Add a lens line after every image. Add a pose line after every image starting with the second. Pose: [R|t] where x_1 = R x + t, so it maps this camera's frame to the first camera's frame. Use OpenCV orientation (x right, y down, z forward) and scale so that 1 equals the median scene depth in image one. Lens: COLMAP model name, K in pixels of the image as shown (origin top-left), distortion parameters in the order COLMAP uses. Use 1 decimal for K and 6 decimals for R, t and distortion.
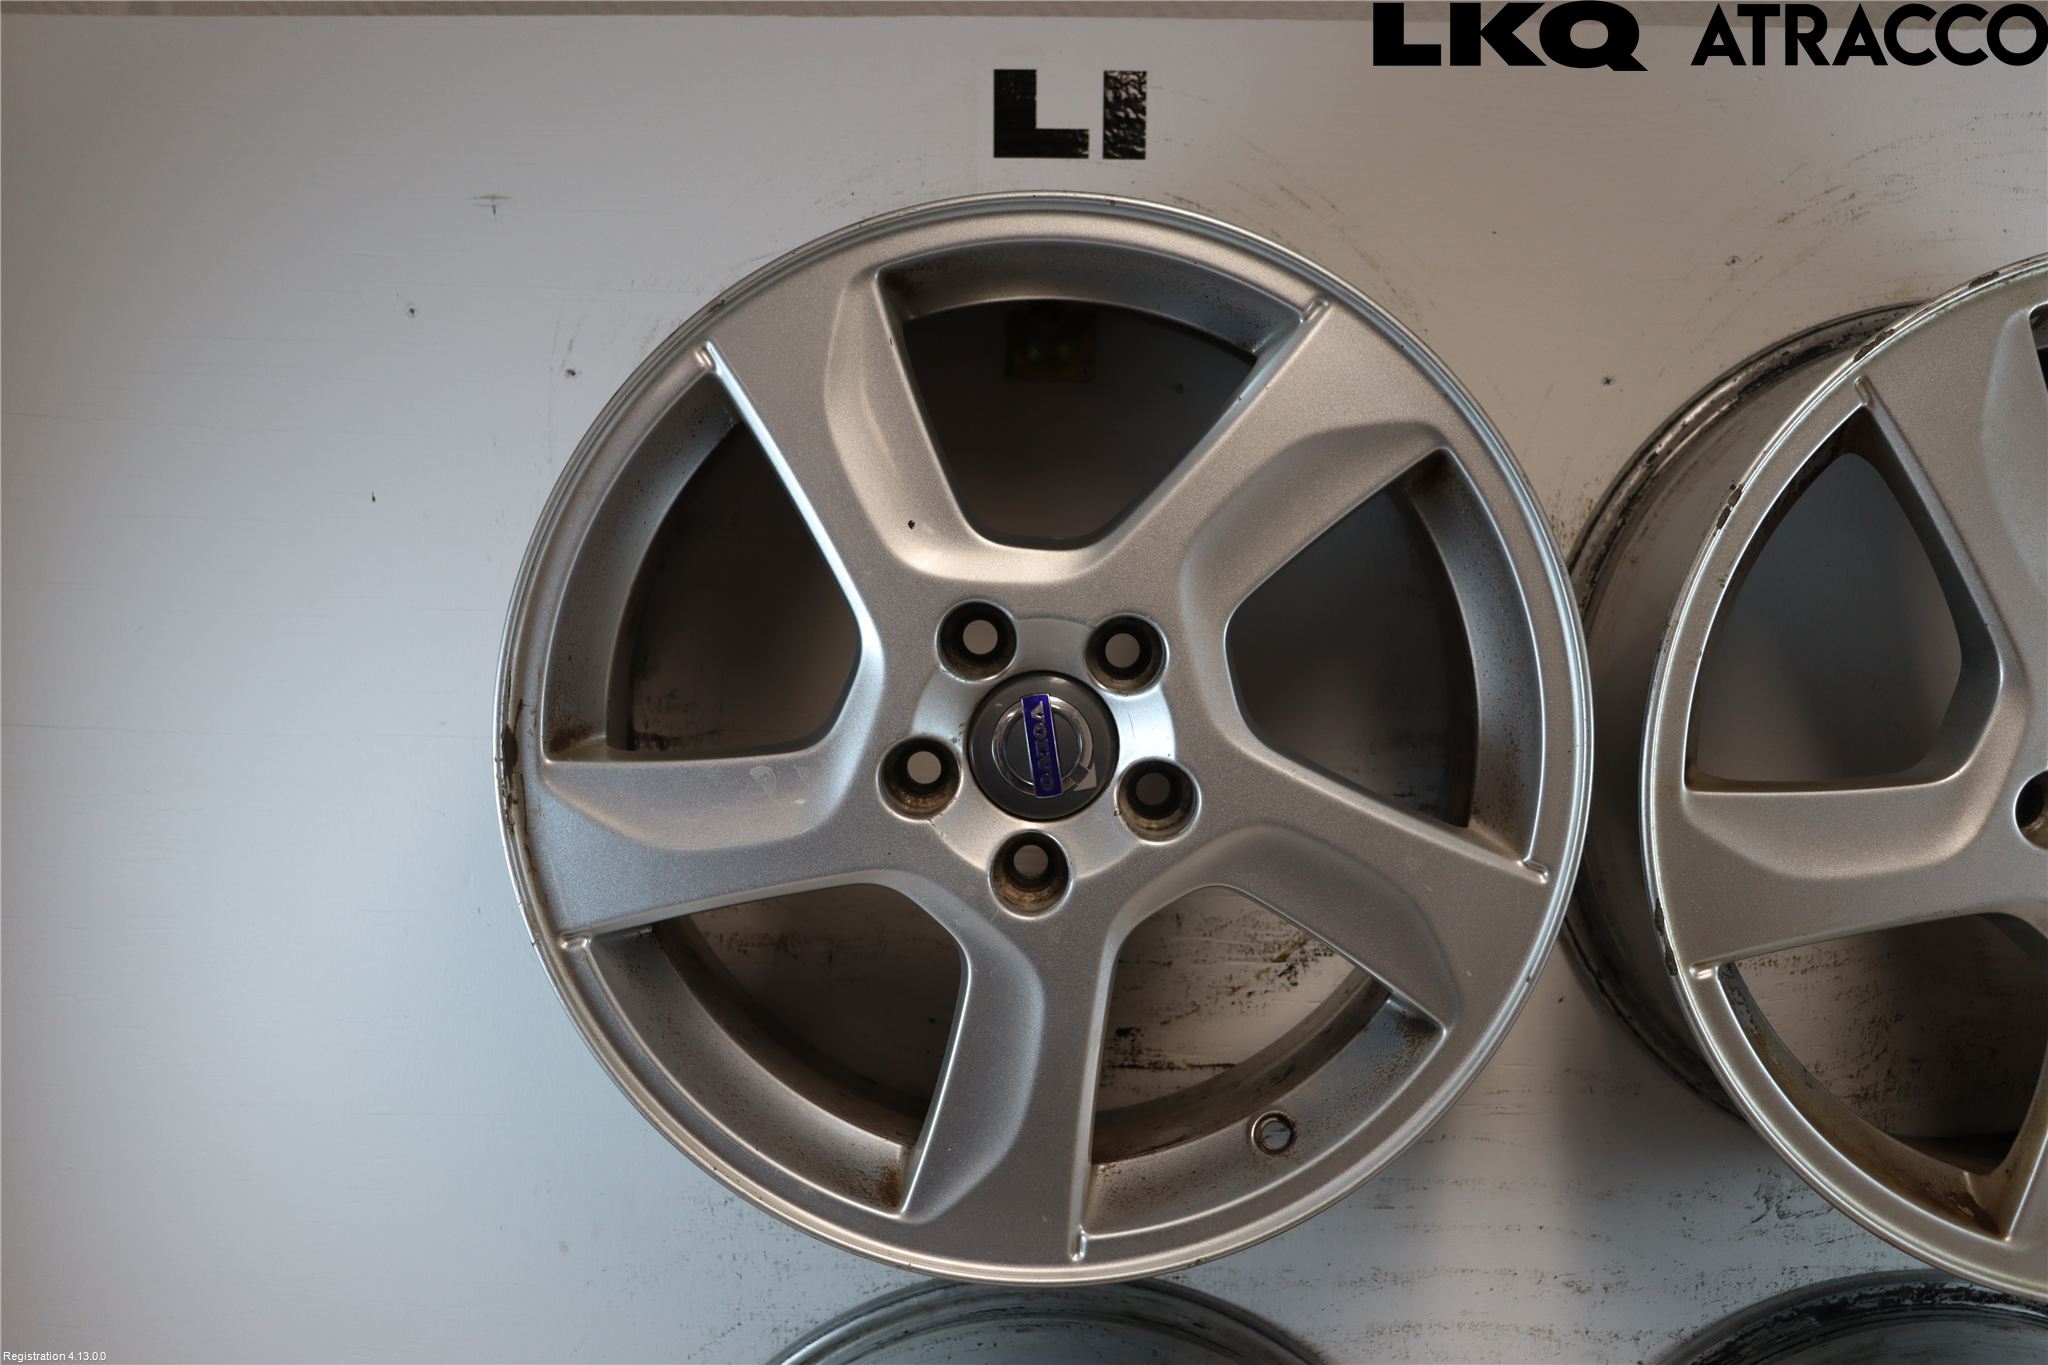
lens RADIAL K [[2082.4, 0, 993.9], [0, 2082.4, 754.1], [0, 0, 1]] dist [-0.053396, 0.000000]
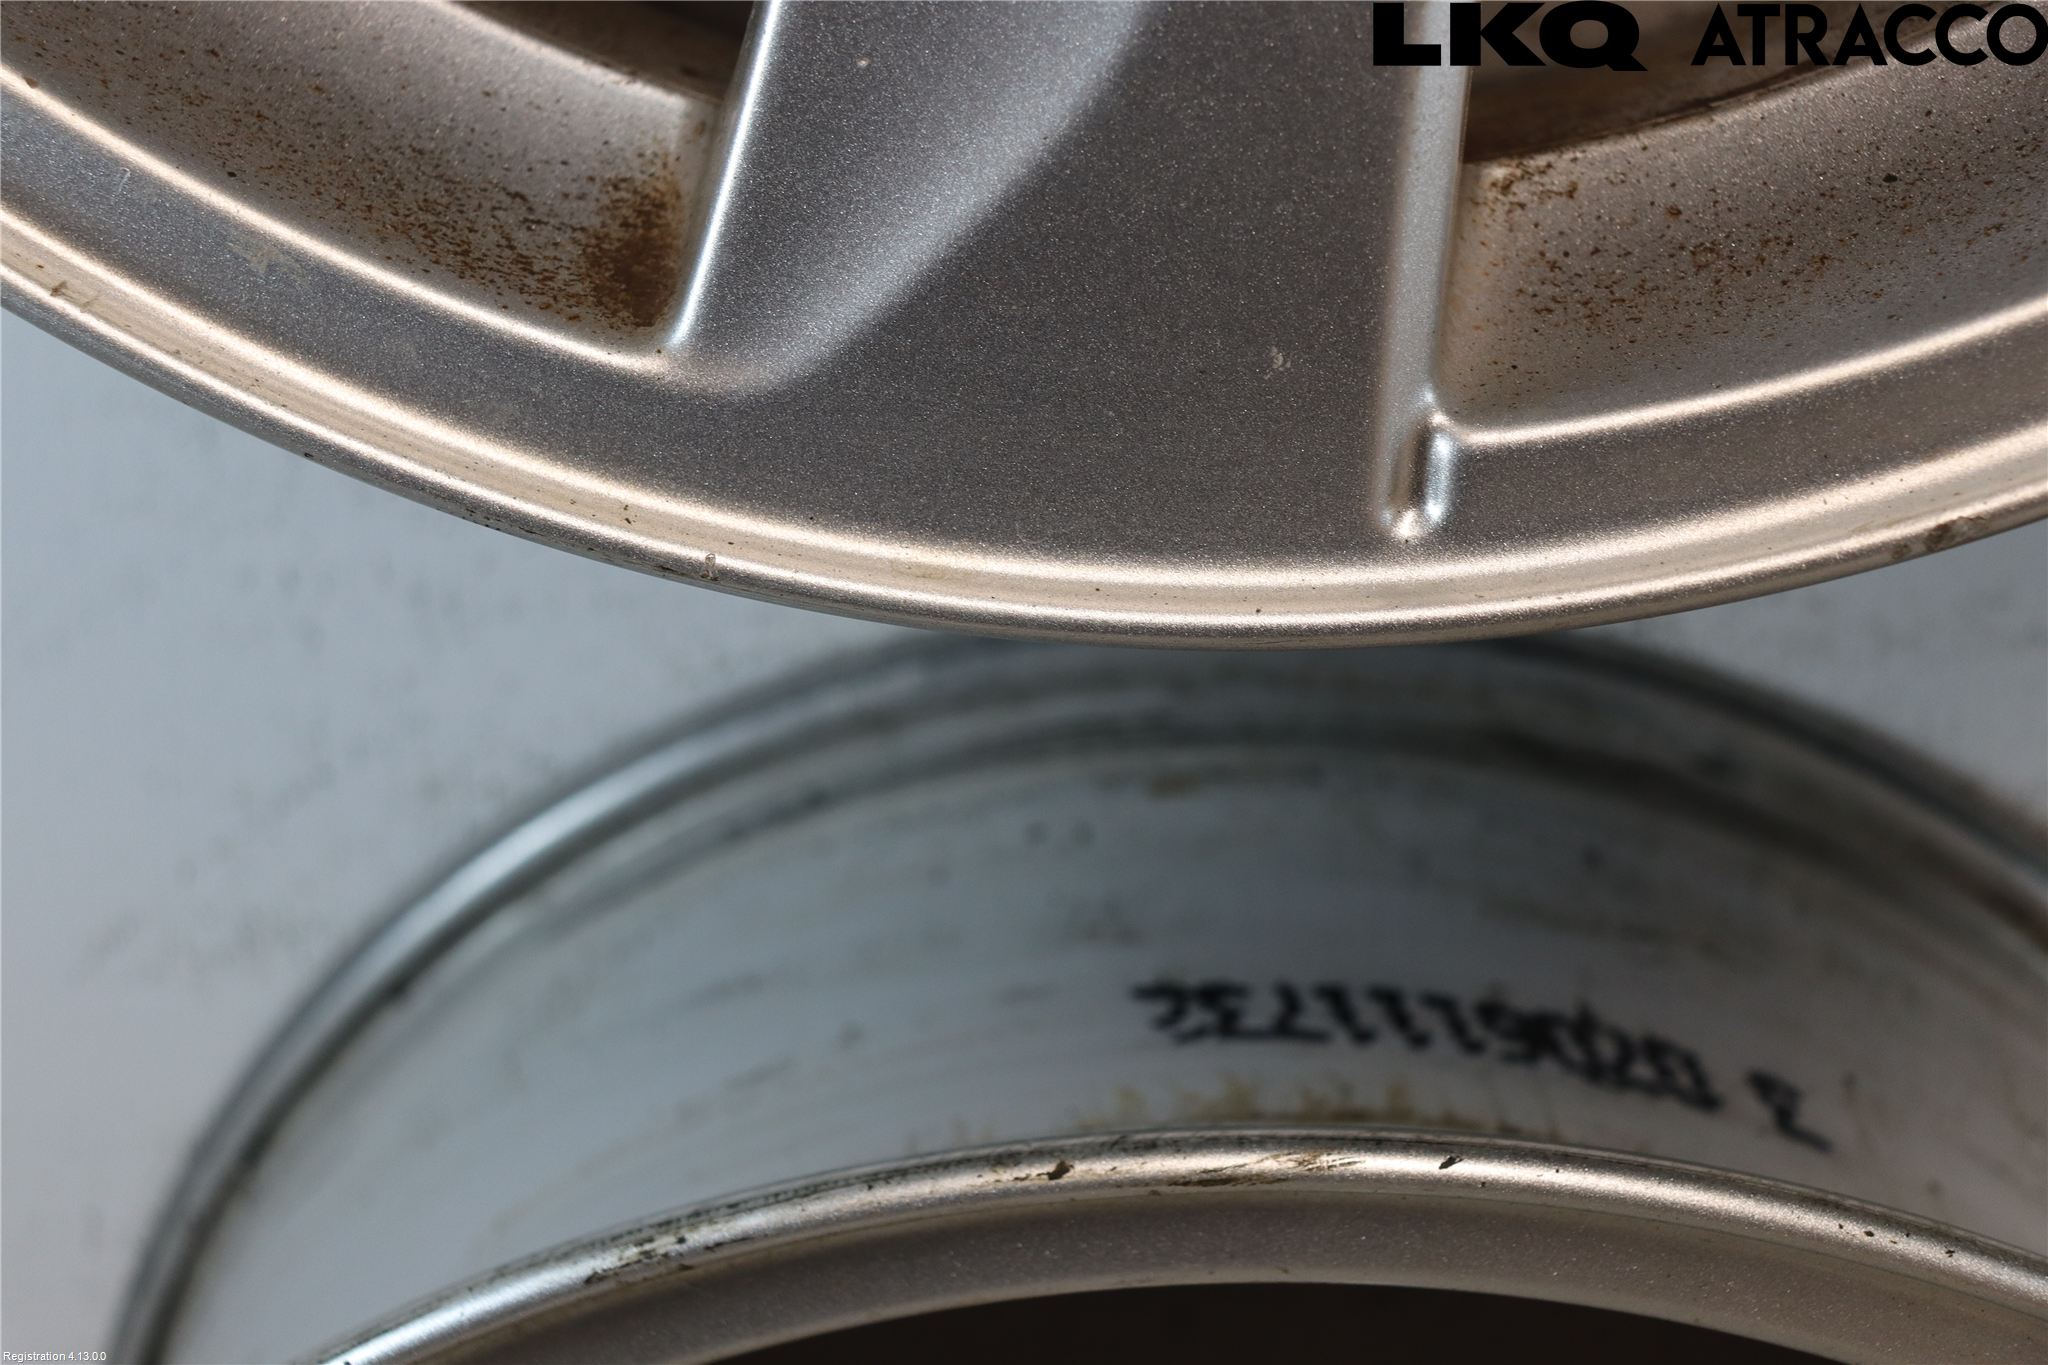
lens RADIAL K [[3201.6, 0, 1031.1], [0, 3201.6, 677.1], [0, 0, 1]] dist [0.145005, 0.000000]
pose [[0.999720, -0.009495, -0.021678, 0.004159], [0.014638, 0.967842, 0.251132, 0.164799], [0.018596, -0.251379, 0.967710, 0.632592]]
